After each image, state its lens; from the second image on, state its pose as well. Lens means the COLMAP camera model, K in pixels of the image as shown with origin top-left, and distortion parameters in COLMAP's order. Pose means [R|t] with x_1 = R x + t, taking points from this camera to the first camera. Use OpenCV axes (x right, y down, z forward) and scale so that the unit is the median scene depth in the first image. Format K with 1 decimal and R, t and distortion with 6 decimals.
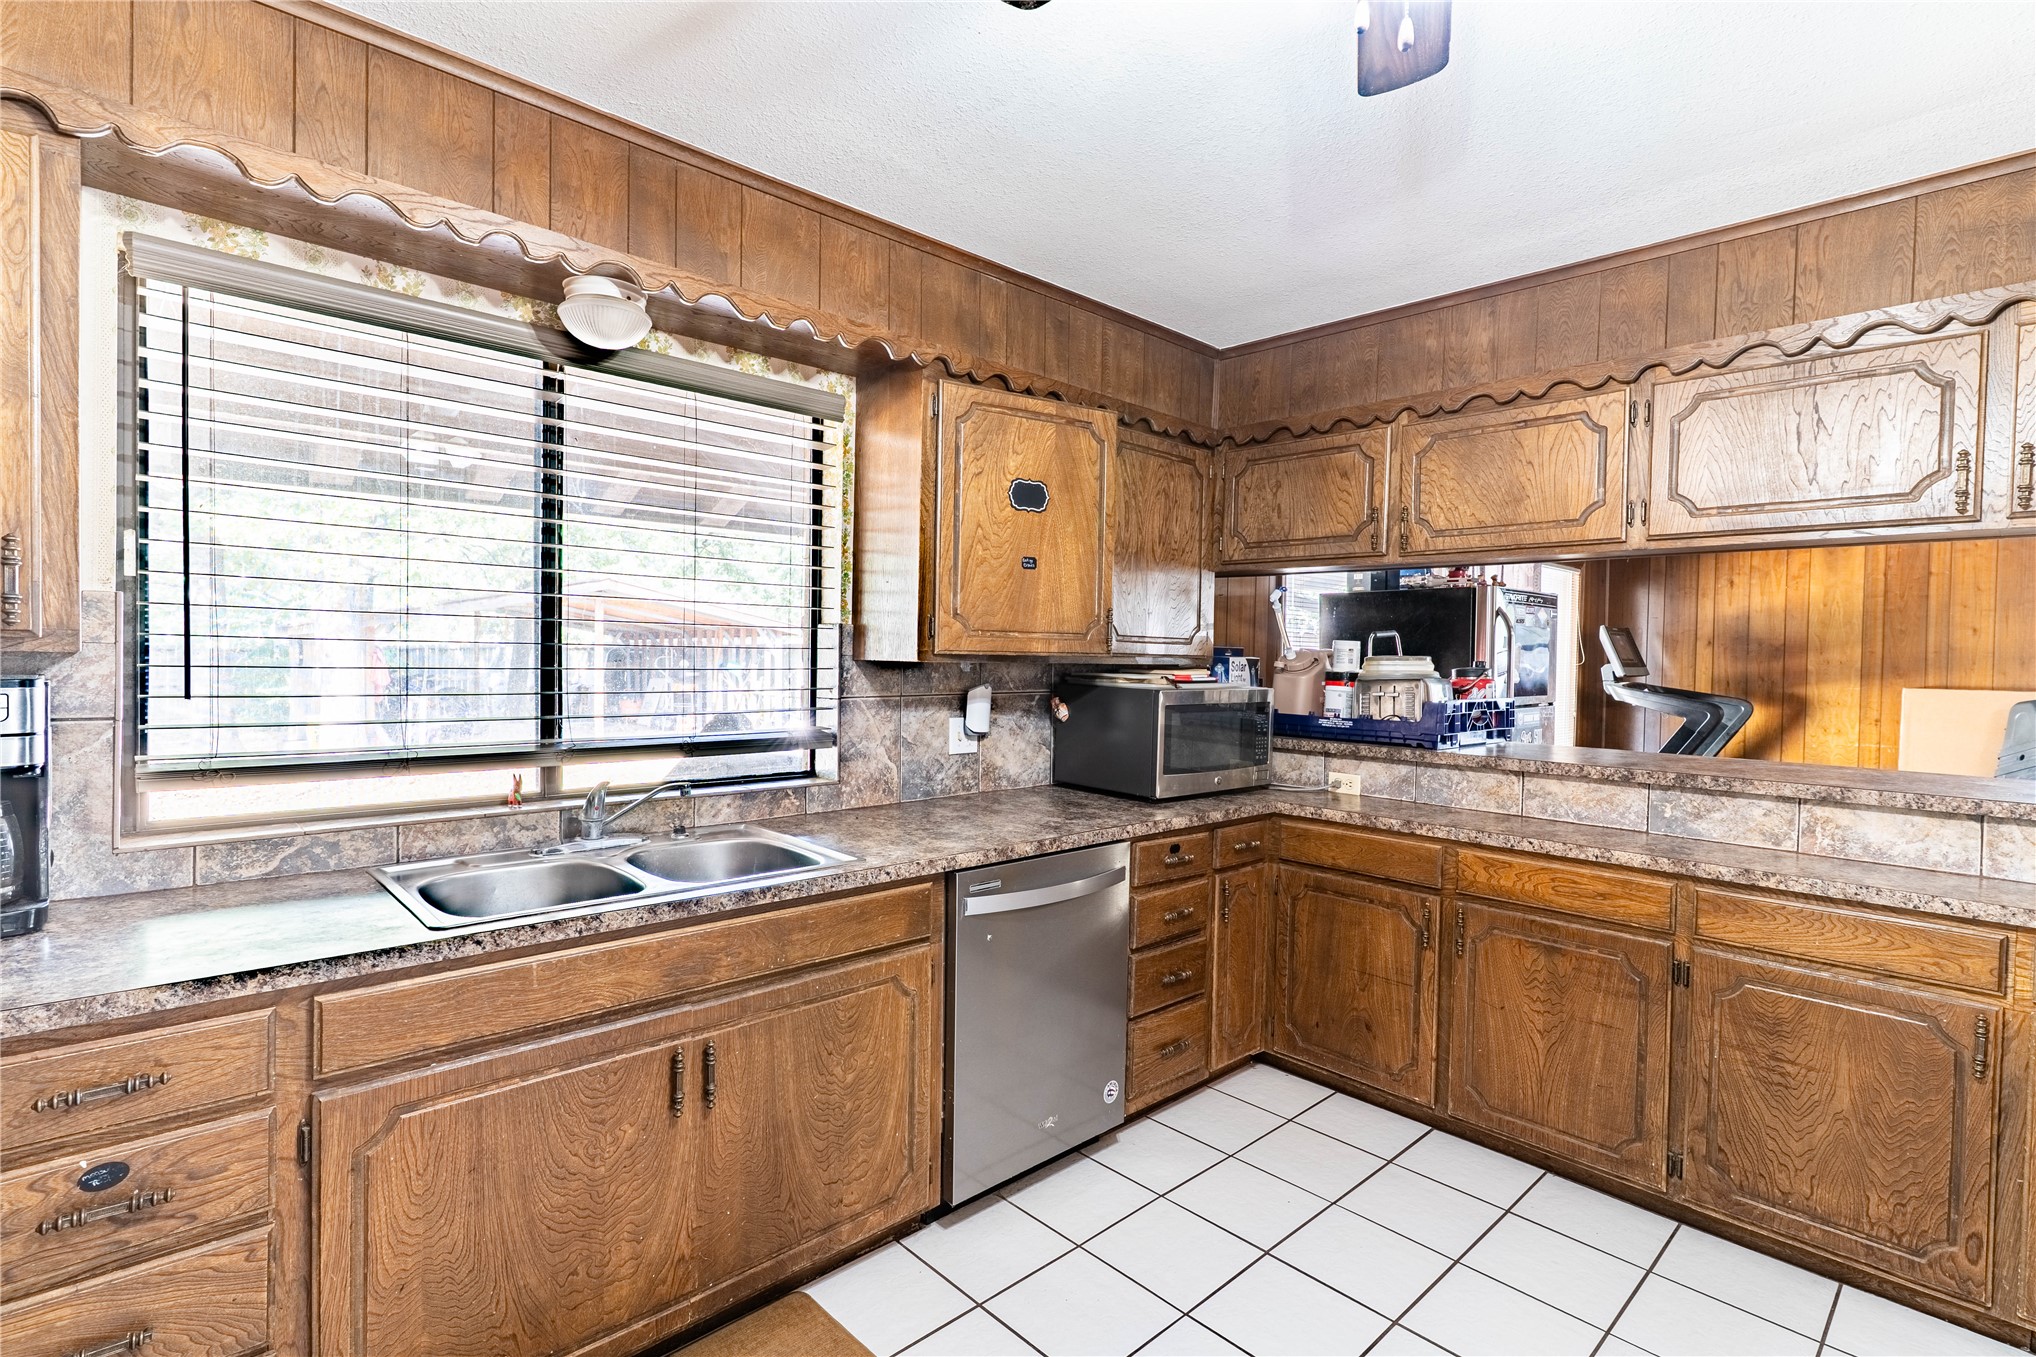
lens RADIAL K [[963.5, 0, 1018.0], [0, 963.5, 676.2], [0, 0, 1]] dist [-0.000631, -0.001602]
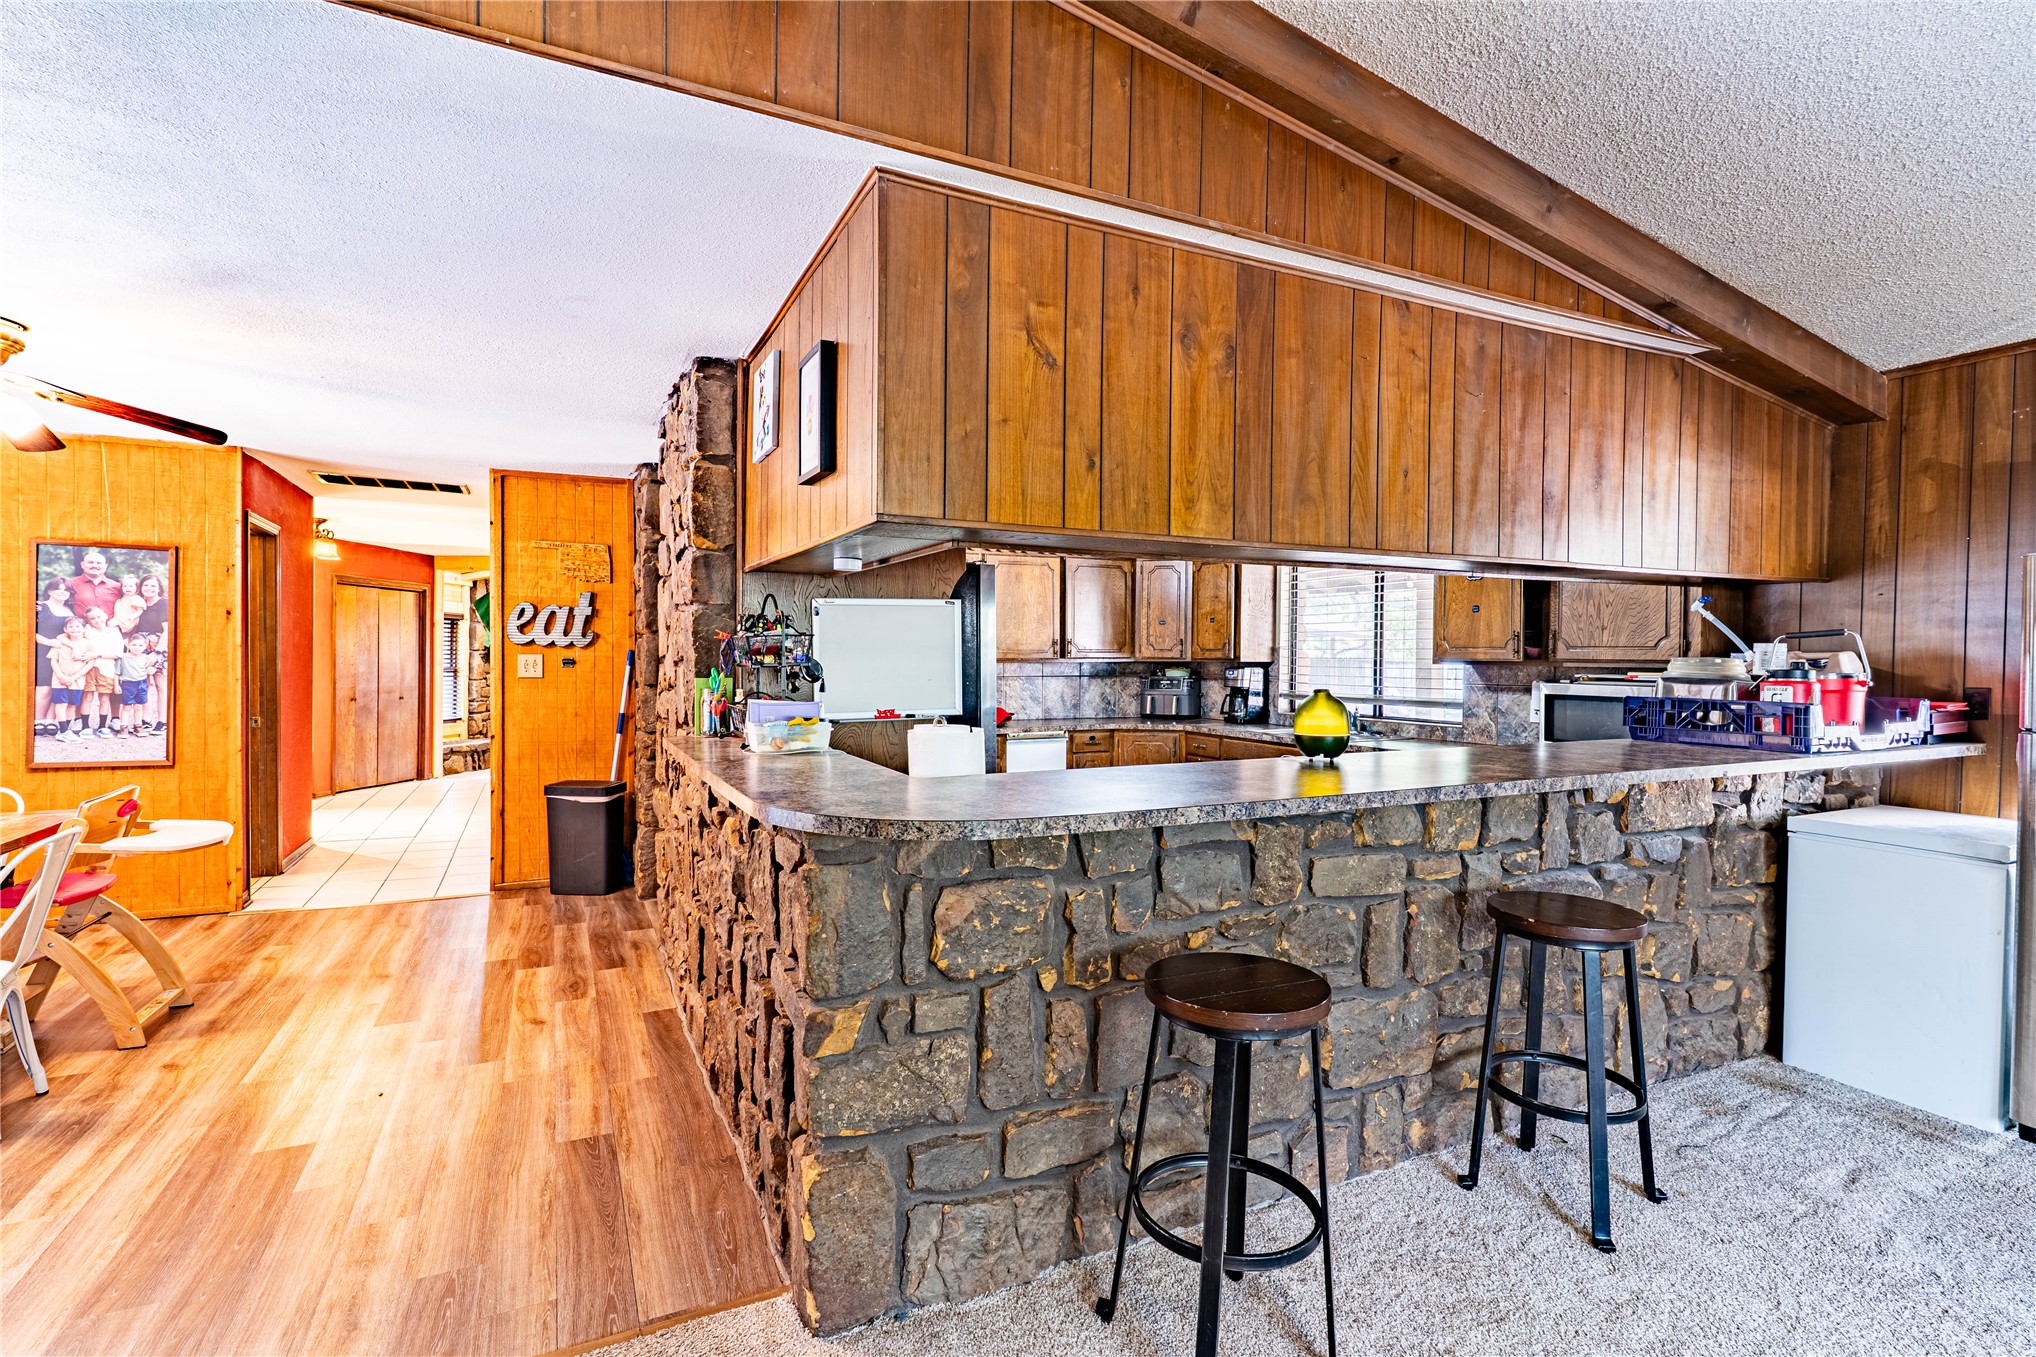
lens RADIAL K [[963.5, 0, 1017.4], [0, 963.5, 666.7], [0, 0, 1]] dist [-0.000631, -0.001602]
pose [[-0.292472, -0.004183, -0.956265, 8.945763], [-0.030479, 0.999523, 0.004950, 0.027239], [0.955788, 0.030594, -0.292460, 3.276470]]
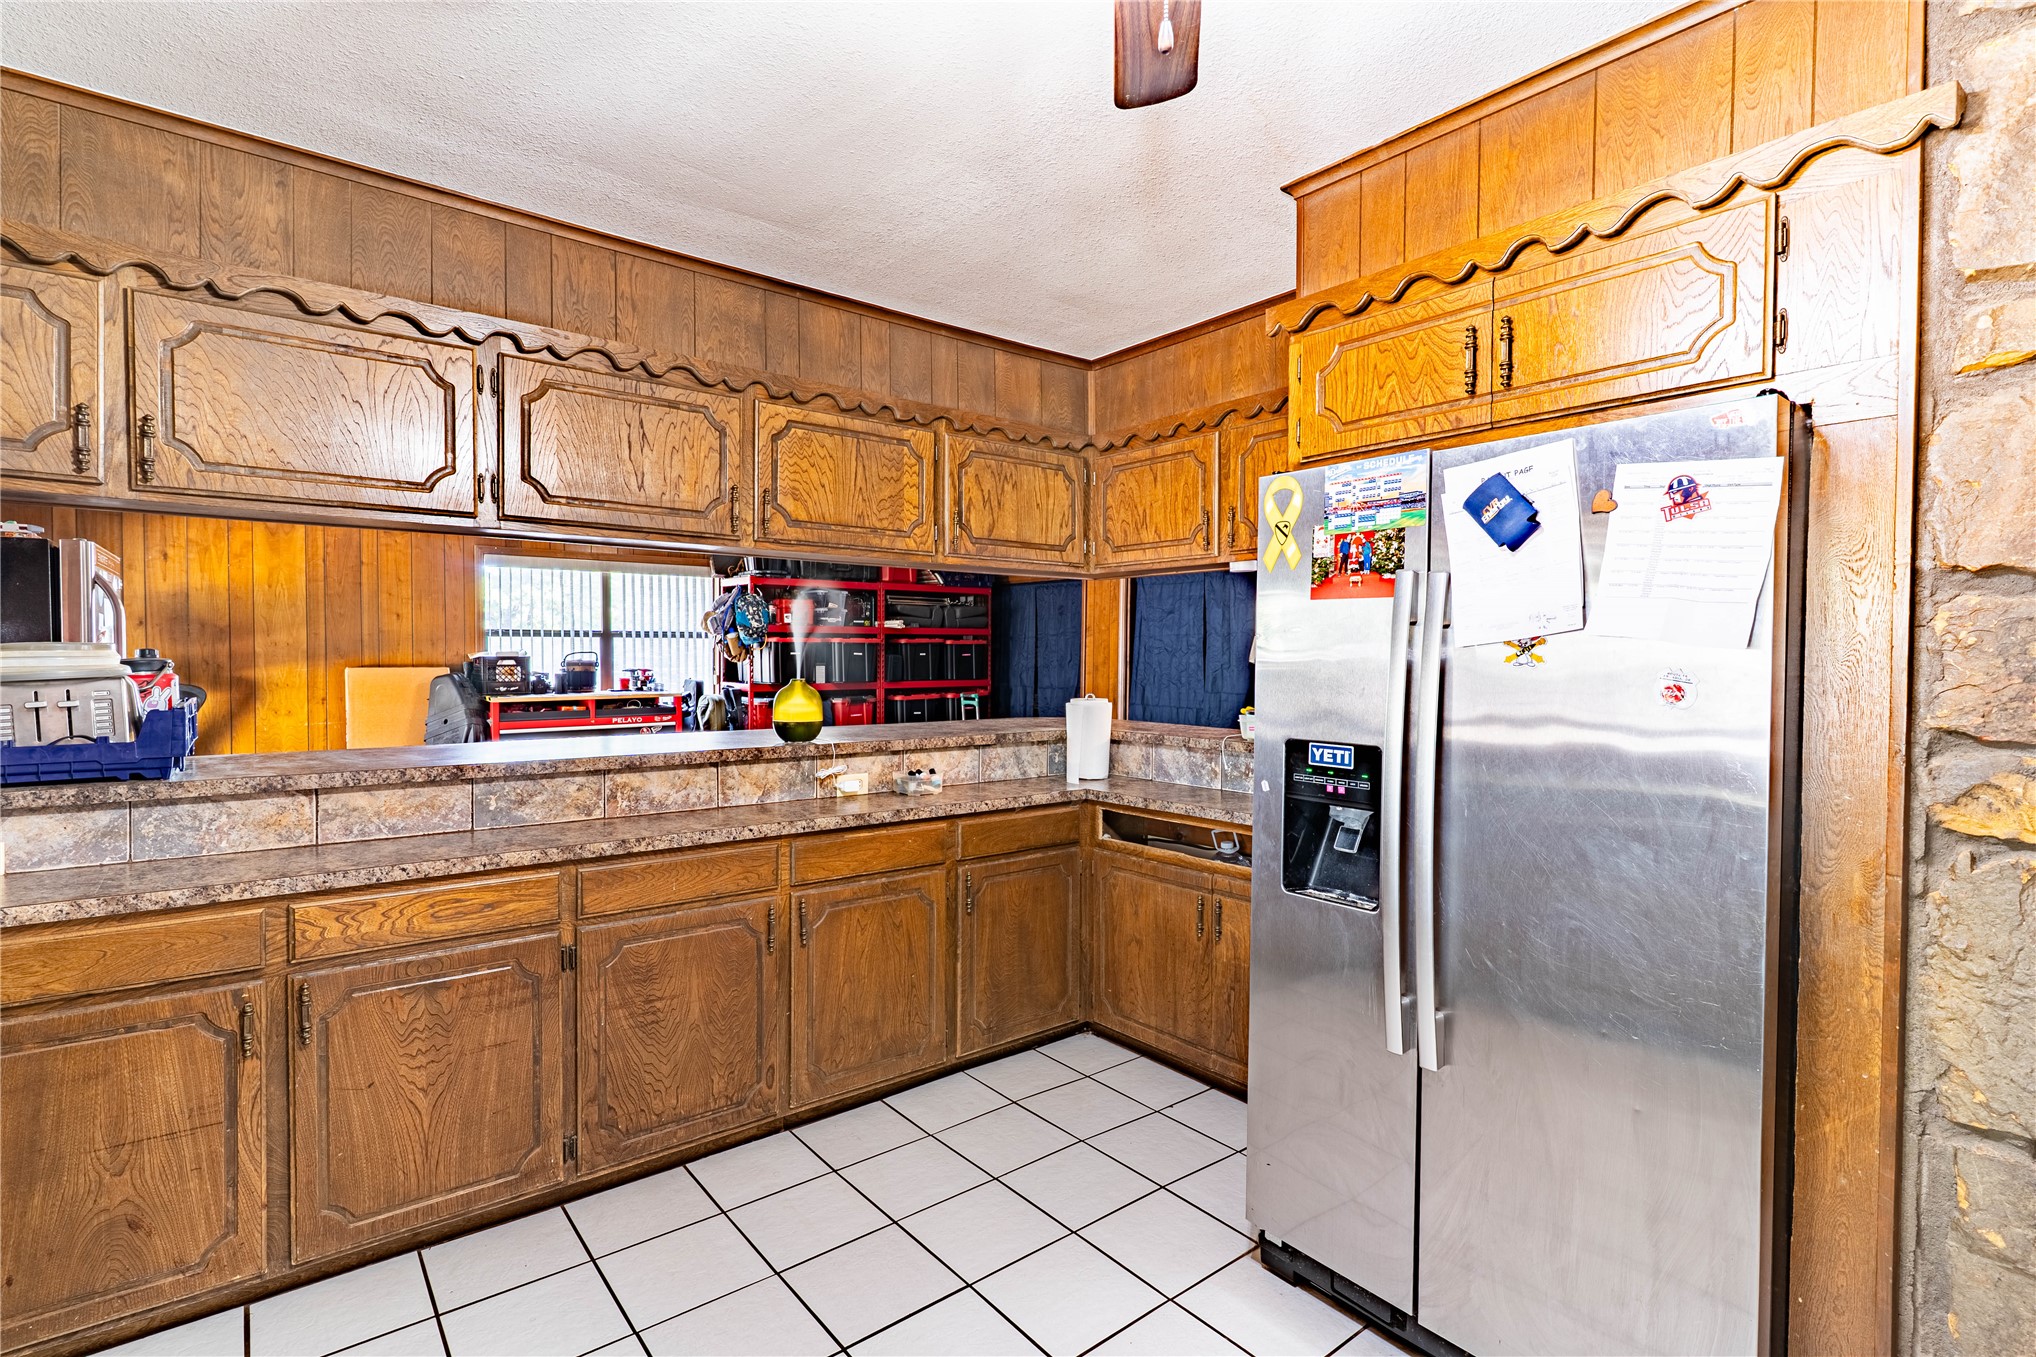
lens RADIAL K [[963.5, 0, 1016.3], [0, 963.5, 675.1], [0, 0, 1]] dist [-0.000631, -0.001602]
pose [[0.074118, -0.039286, 0.996475, -0.220861], [0.019075, 0.999097, 0.037970, -0.013289], [-0.997067, 0.016193, 0.074800, 0.374577]]
